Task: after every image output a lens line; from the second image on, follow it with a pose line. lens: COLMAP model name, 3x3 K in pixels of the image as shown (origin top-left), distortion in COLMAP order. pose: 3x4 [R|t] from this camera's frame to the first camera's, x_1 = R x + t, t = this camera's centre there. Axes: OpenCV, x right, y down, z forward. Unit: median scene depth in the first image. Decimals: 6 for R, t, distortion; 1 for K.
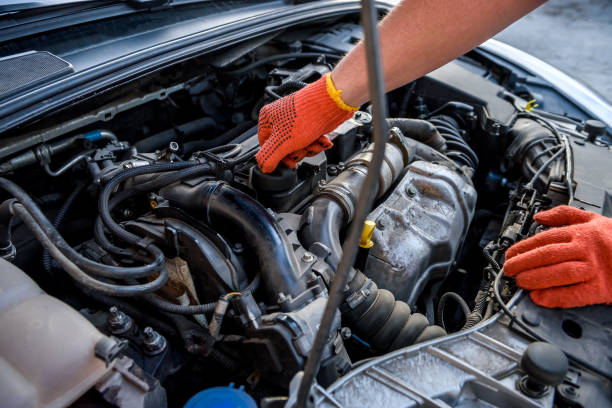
lens RADIAL K [[471.8, 0, 305.4], [0, 471.8, 205.7], [0, 0, 1]] dist [-0.021124, -0.019418]
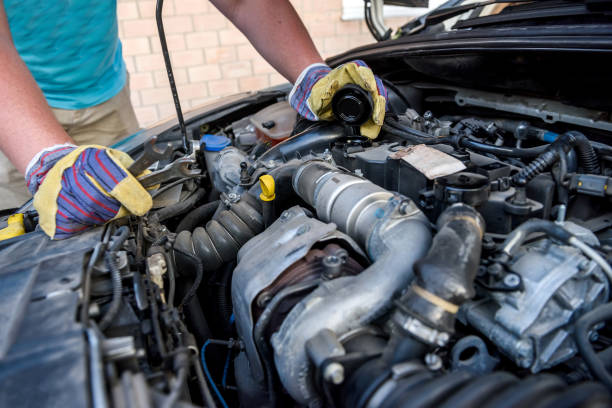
lens RADIAL K [[432.1, 0, 309.6], [0, 432.1, 208.7], [0, 0, 1]] dist [-0.047327, -0.006886]
pose [[-0.579092, 0.317685, -0.750818, 0.736823], [-0.407261, 0.685085, 0.603985, -0.479603], [0.706251, 0.655542, -0.267346, 1.217543]]
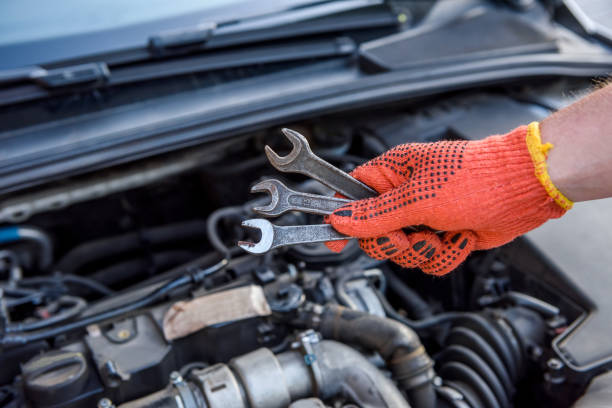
lens RADIAL K [[848.2, 0, 307.9], [0, 848.2, 192.0], [0, 0, 1]] dist [0.103563, 0.000000]
pose [[0.845576, 0.177886, -0.503347, 0.814027], [-0.215346, 0.976395, -0.016698, -0.369905], [0.488495, 0.122514, 0.863923, 0.022436]]
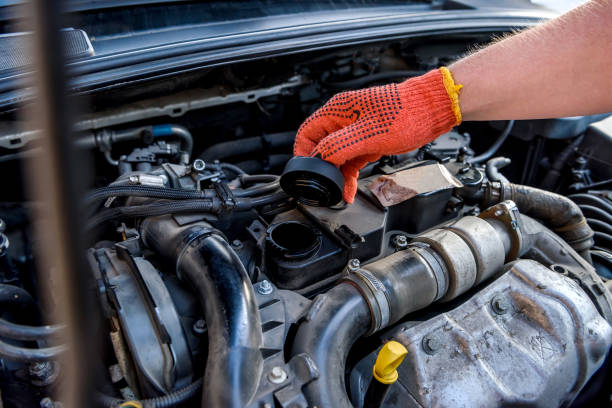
lens RADIAL K [[471.8, 0, 308.6], [0, 471.8, 205.5], [0, 0, 1]] dist [-0.021124, -0.019418]
pose [[0.914119, 0.234246, -0.330931, 0.172706], [-0.236986, 0.970964, 0.032669, -0.129233], [0.328975, 0.048563, 0.943089, 0.303856]]
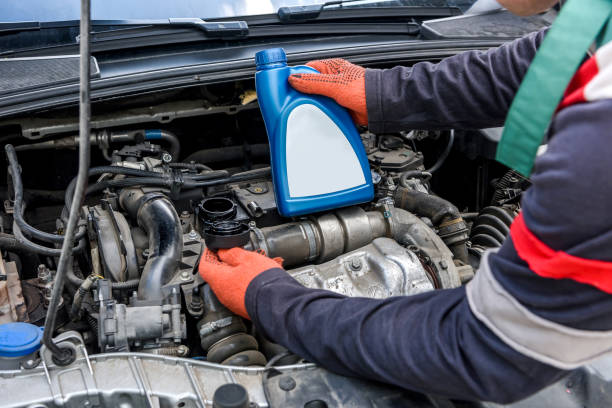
lens RADIAL K [[784.0, 0, 307.0], [0, 784.0, 205.4], [0, 0, 1]] dist [0.115801, 0.000000]
pose [[0.830027, 0.257976, -0.494472, 0.920045], [-0.307502, 0.951341, -0.019843, -0.084658], [0.465293, 0.168521, 0.868967, -0.421067]]
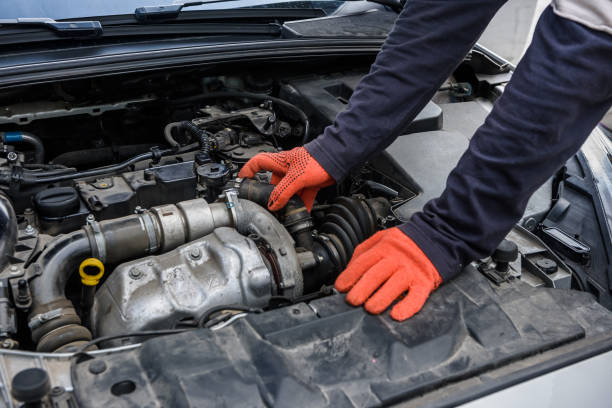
lens RADIAL K [[784.0, 0, 306.3], [0, 784.0, 205.2], [0, 0, 1]] dist [0.115801, 0.000000]
pose [[0.867022, 0.221794, -0.446183, 1.147154], [-0.276387, 0.959154, -0.060287, -0.094501], [0.414587, 0.175590, 0.892909, -0.339225]]
